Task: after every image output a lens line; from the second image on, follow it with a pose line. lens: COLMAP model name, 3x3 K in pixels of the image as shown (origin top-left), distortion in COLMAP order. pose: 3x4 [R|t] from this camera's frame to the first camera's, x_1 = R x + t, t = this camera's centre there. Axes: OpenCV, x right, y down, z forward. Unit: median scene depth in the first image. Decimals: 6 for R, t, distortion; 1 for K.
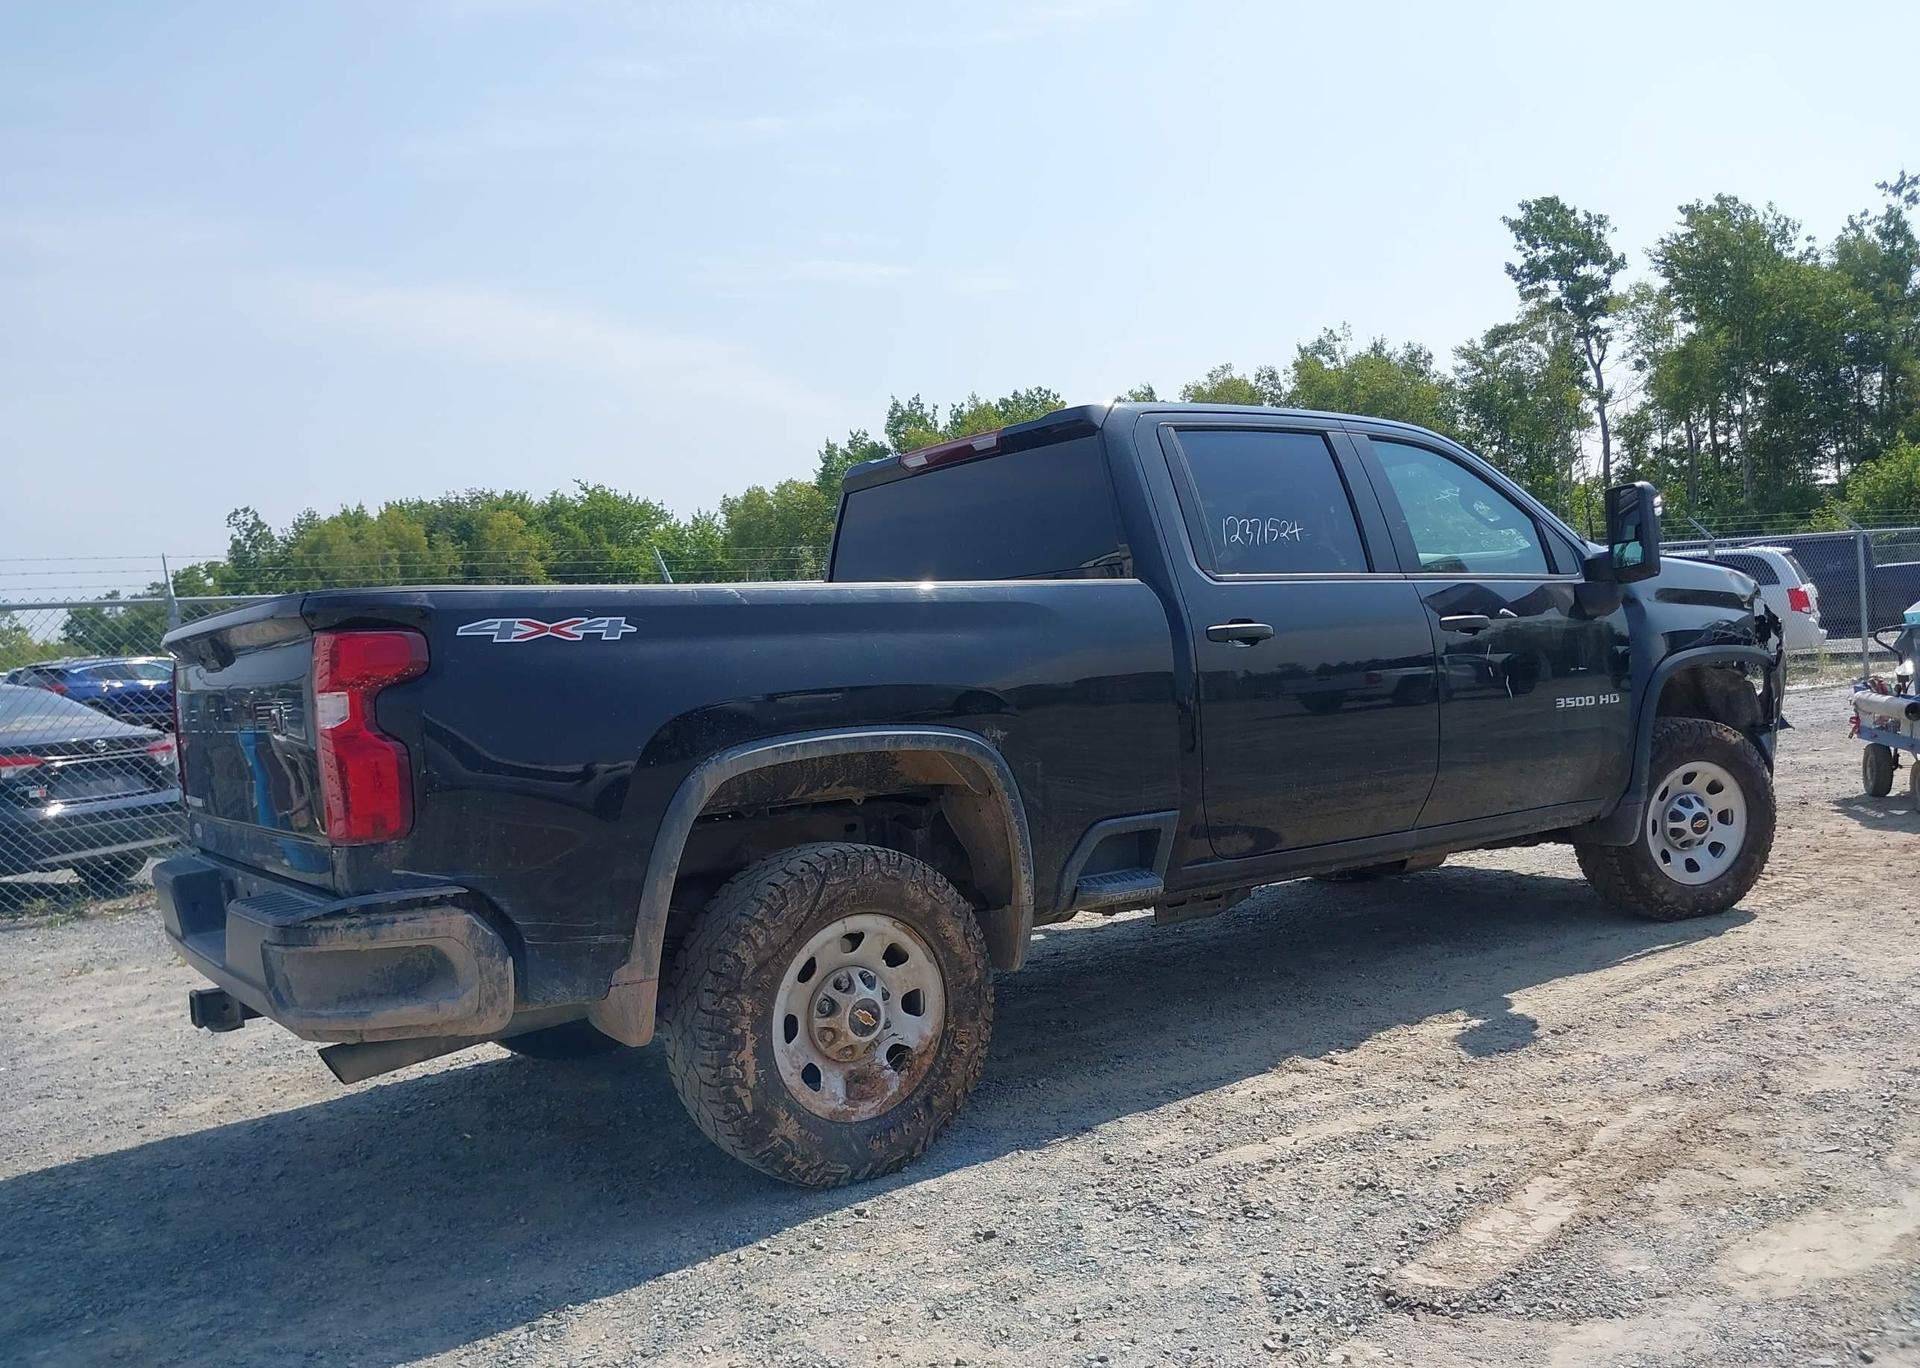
lens RADIAL K [[1479.9, 0, 960.0], [0, 1479.9, 684.0], [0, 0, 1]] dist [0.076435, -0.099743]
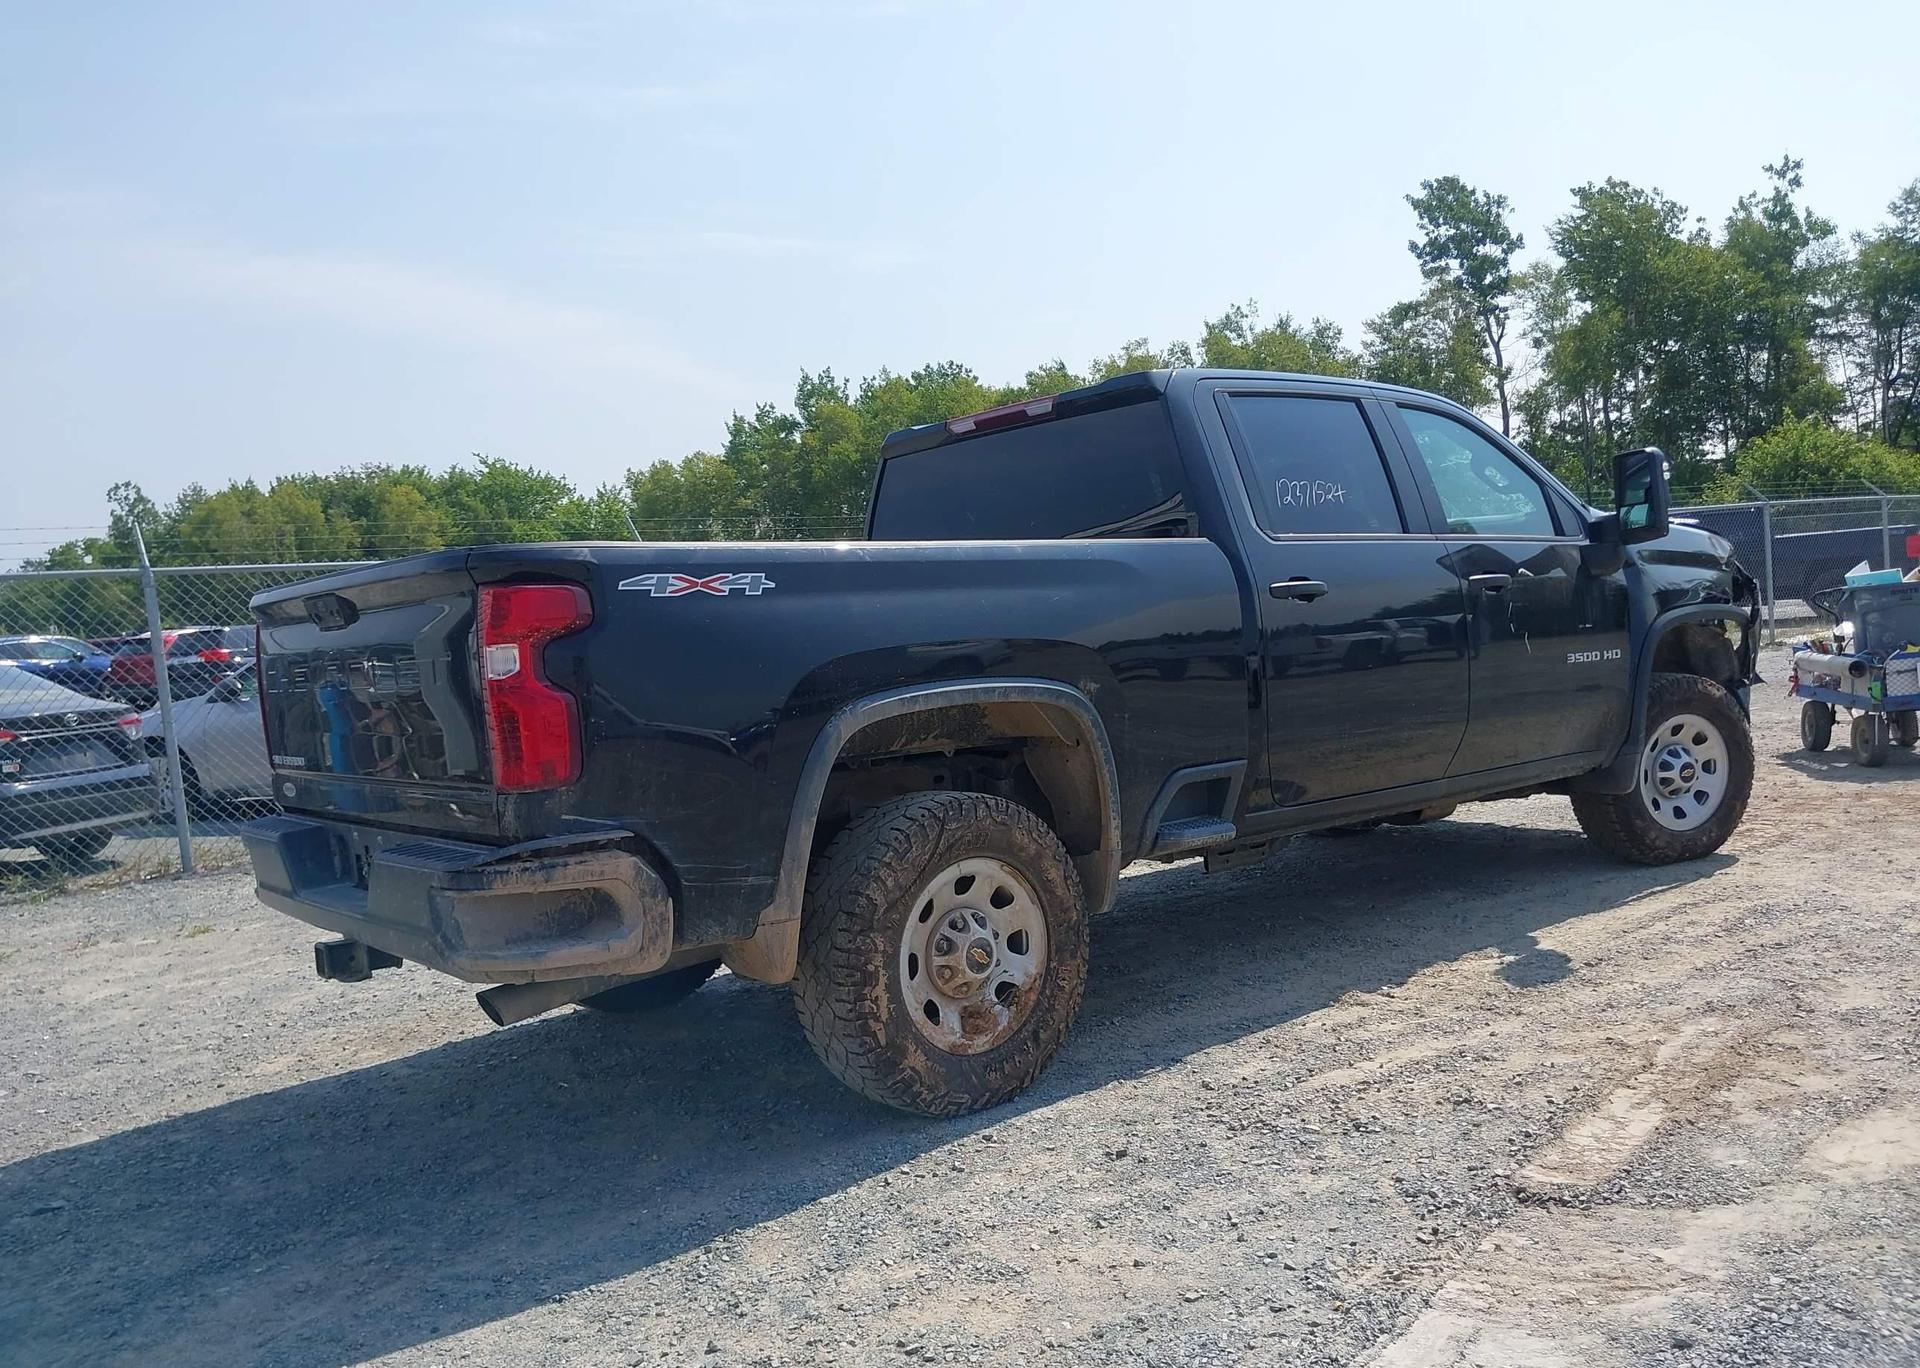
lens RADIAL K [[1481.0, 0, 951.8], [0, 1481.0, 681.8], [0, 0, 1]] dist [0.075785, -0.099595]
pose [[0.998198, -0.008209, 0.059449, -0.114500], [0.007331, 0.999861, 0.014971, 0.012102], [-0.059563, -0.014508, 0.998119, -0.032823]]
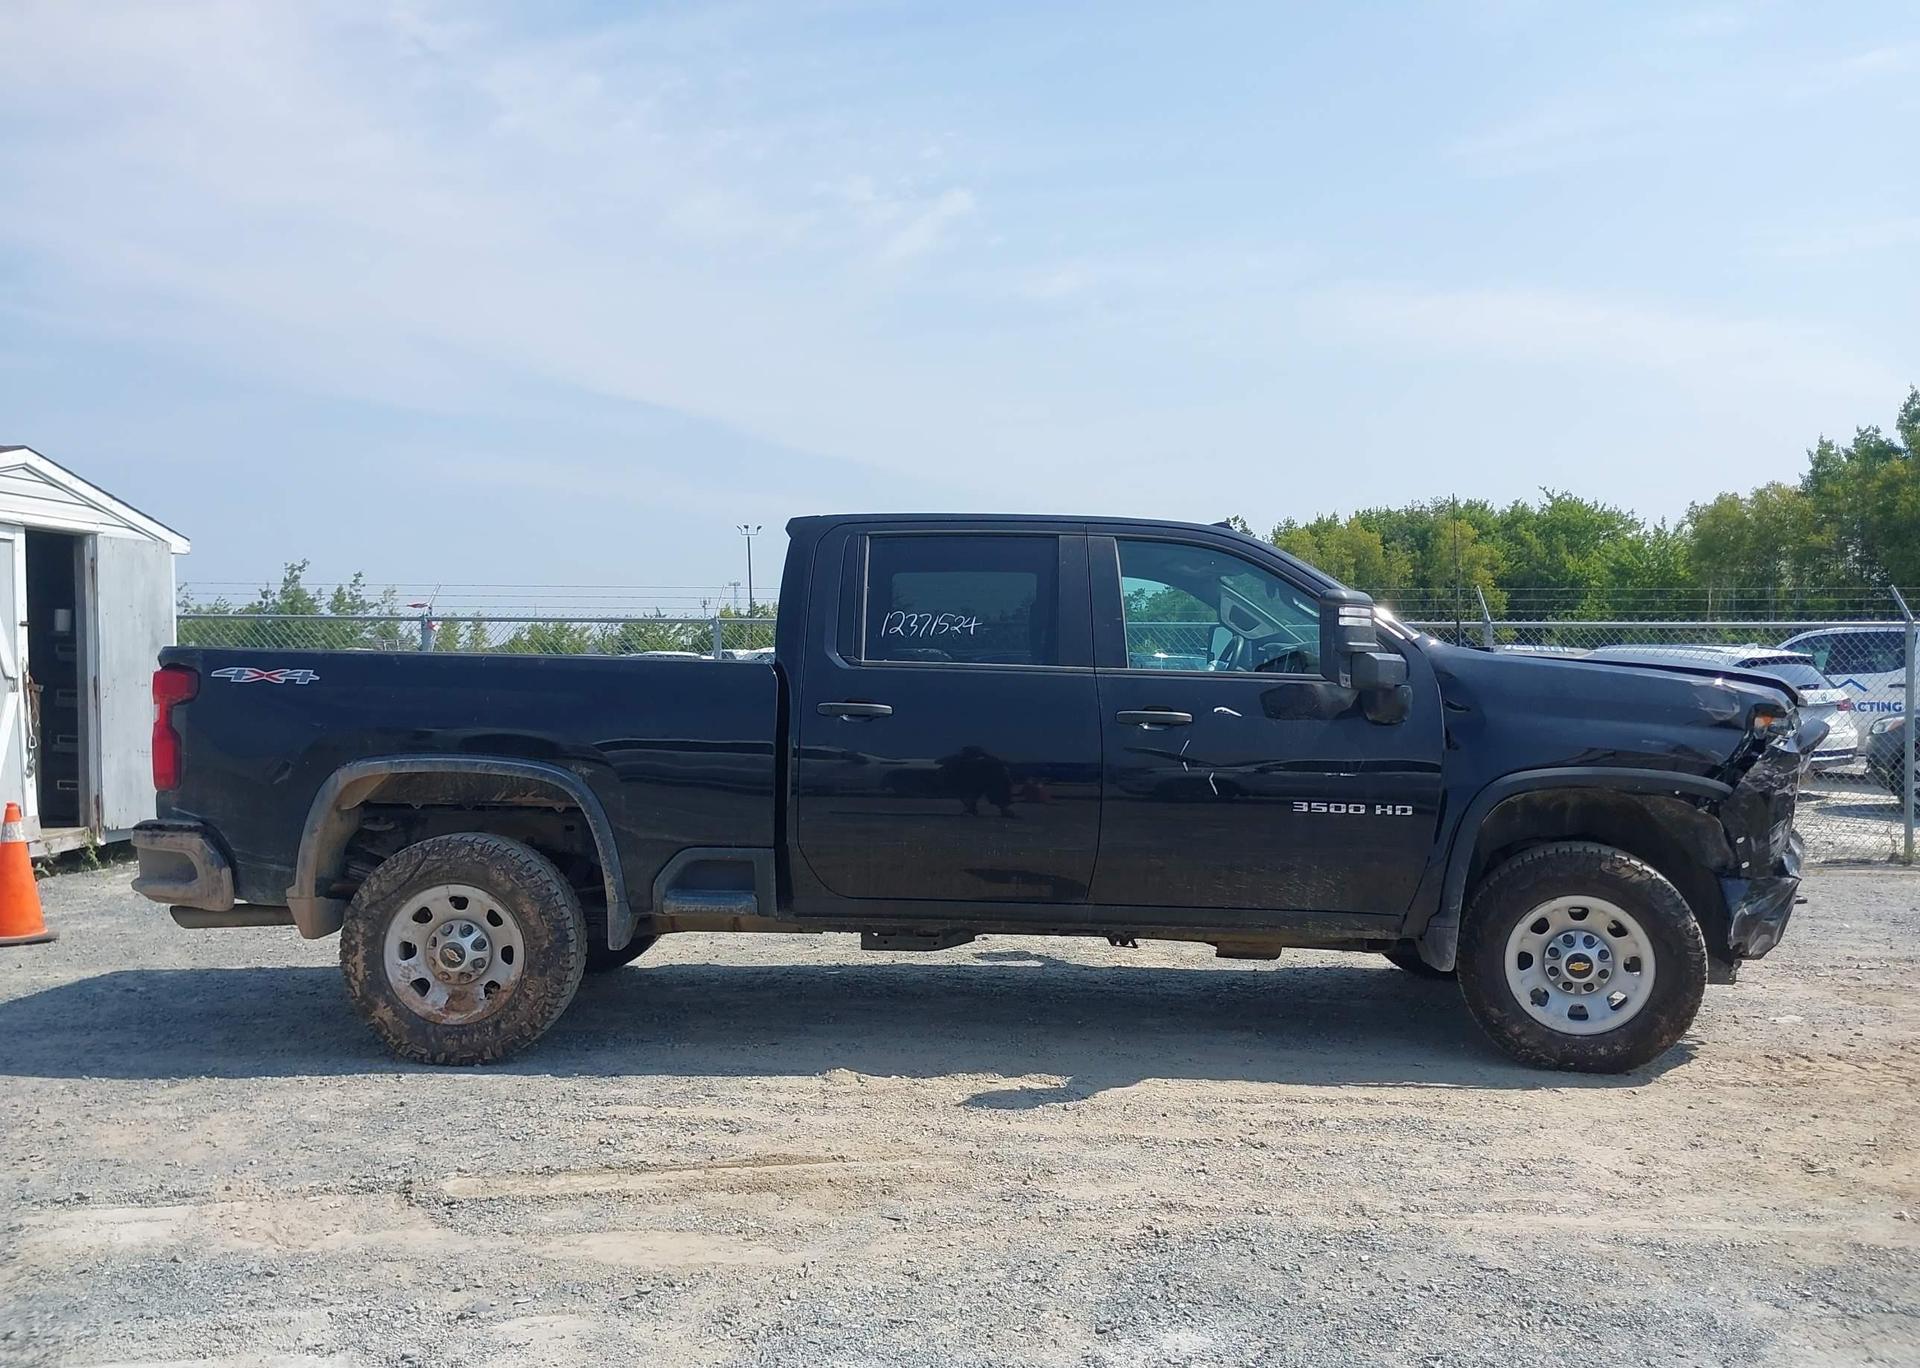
lens RADIAL K [[1494.7, 0, 960.0], [0, 1494.7, 684.0], [0, 0, 1]] dist [0.006176, 0.002940]
pose [[0.793637, 0.070765, -0.604262, 0.944233], [-0.072767, 0.997124, 0.021200, -0.083710], [0.604024, 0.027146, 0.796504, 0.102788]]
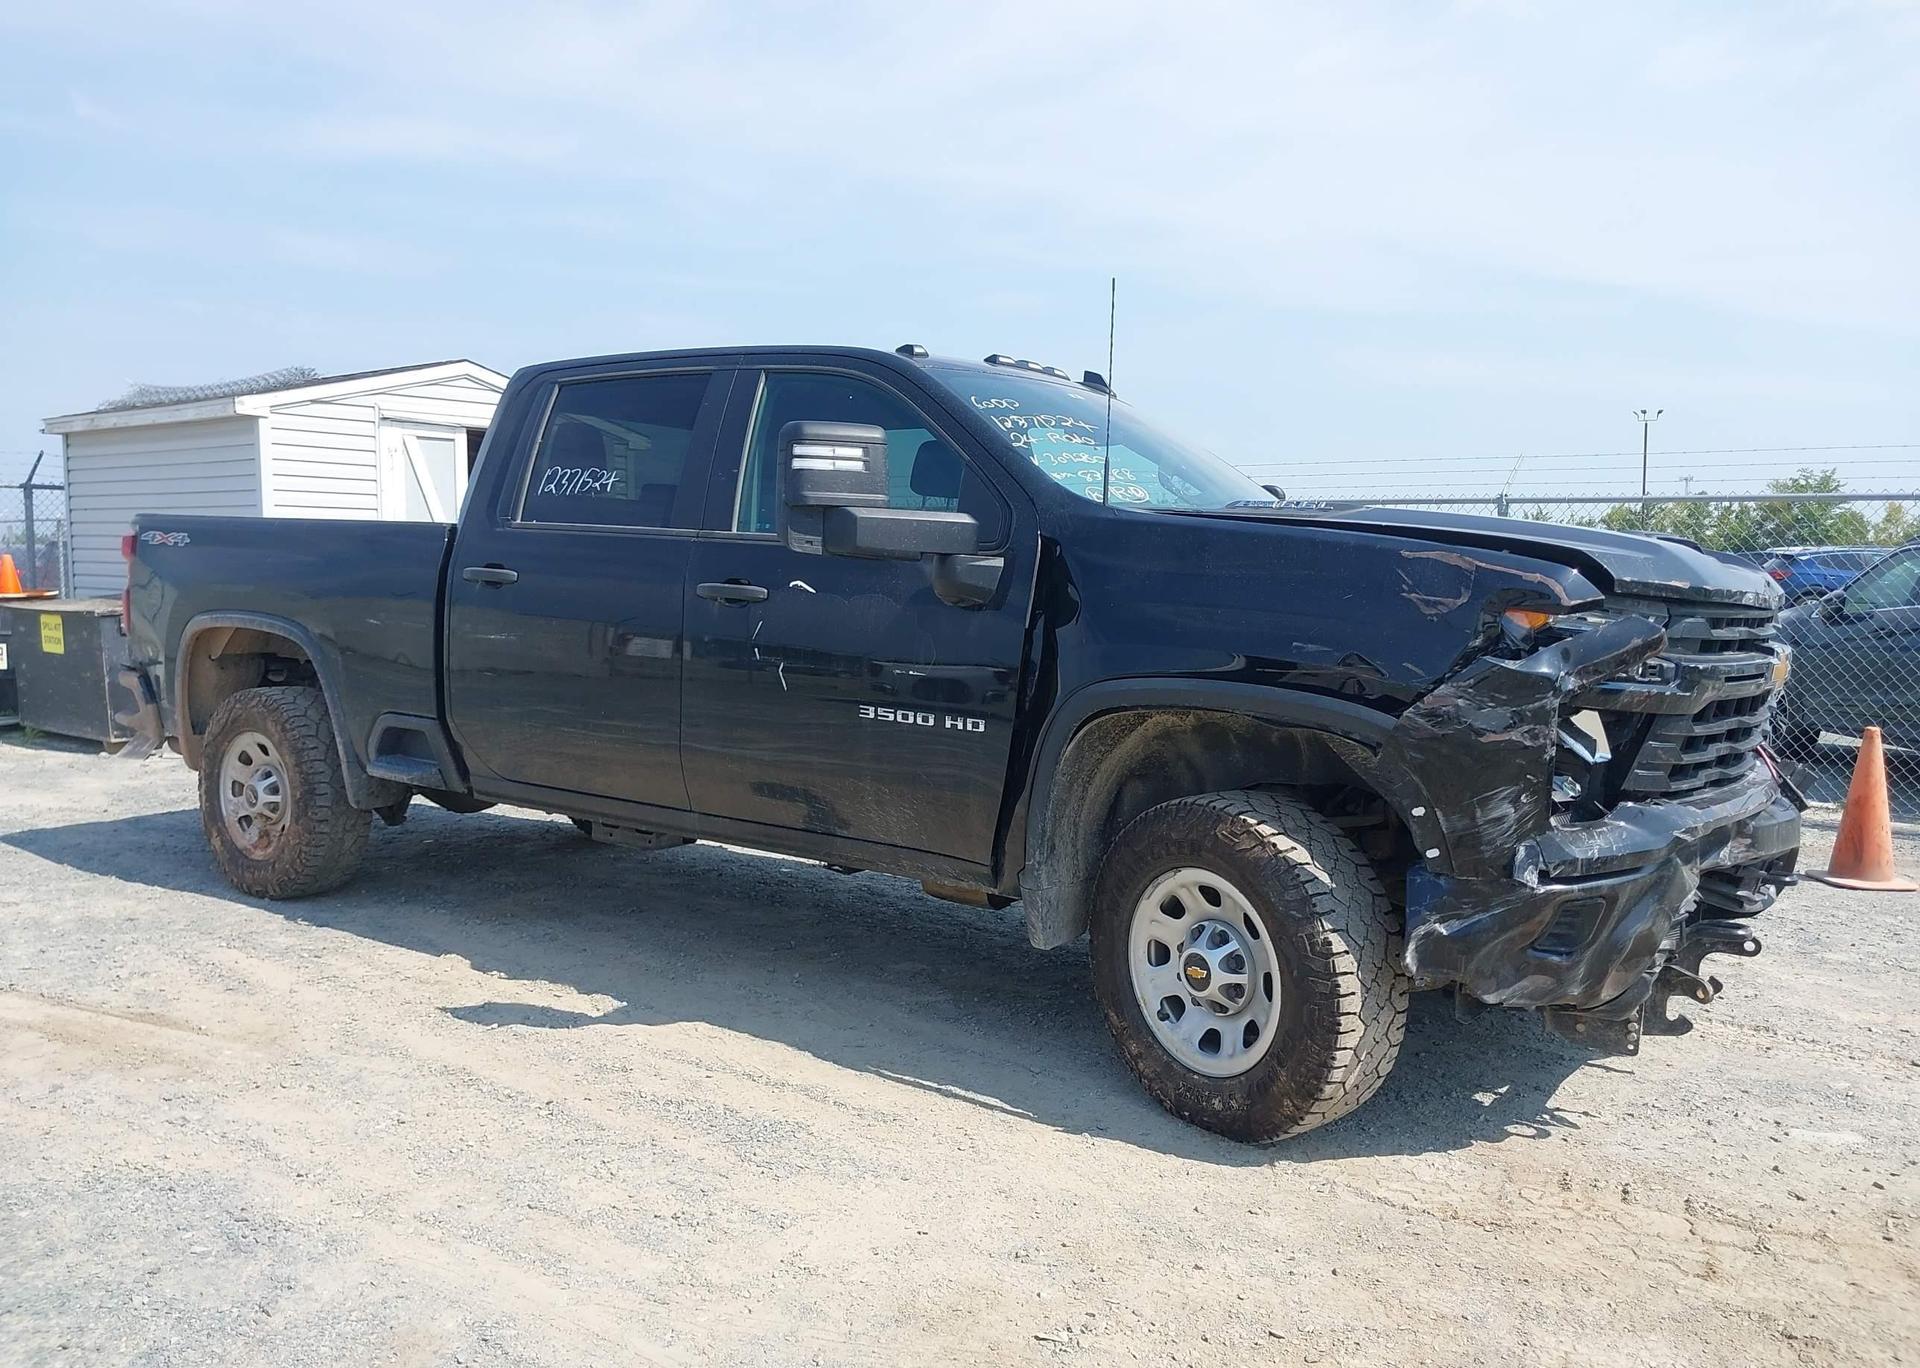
lens RADIAL K [[1479.9, 0, 960.0], [0, 1479.9, 684.0], [0, 0, 1]] dist [0.076435, -0.099743]
pose [[0.328286, 0.144283, -0.933494, 1.301987], [-0.069403, 0.989278, 0.128498, -0.117611], [0.942025, 0.022603, 0.334779, 0.928659]]
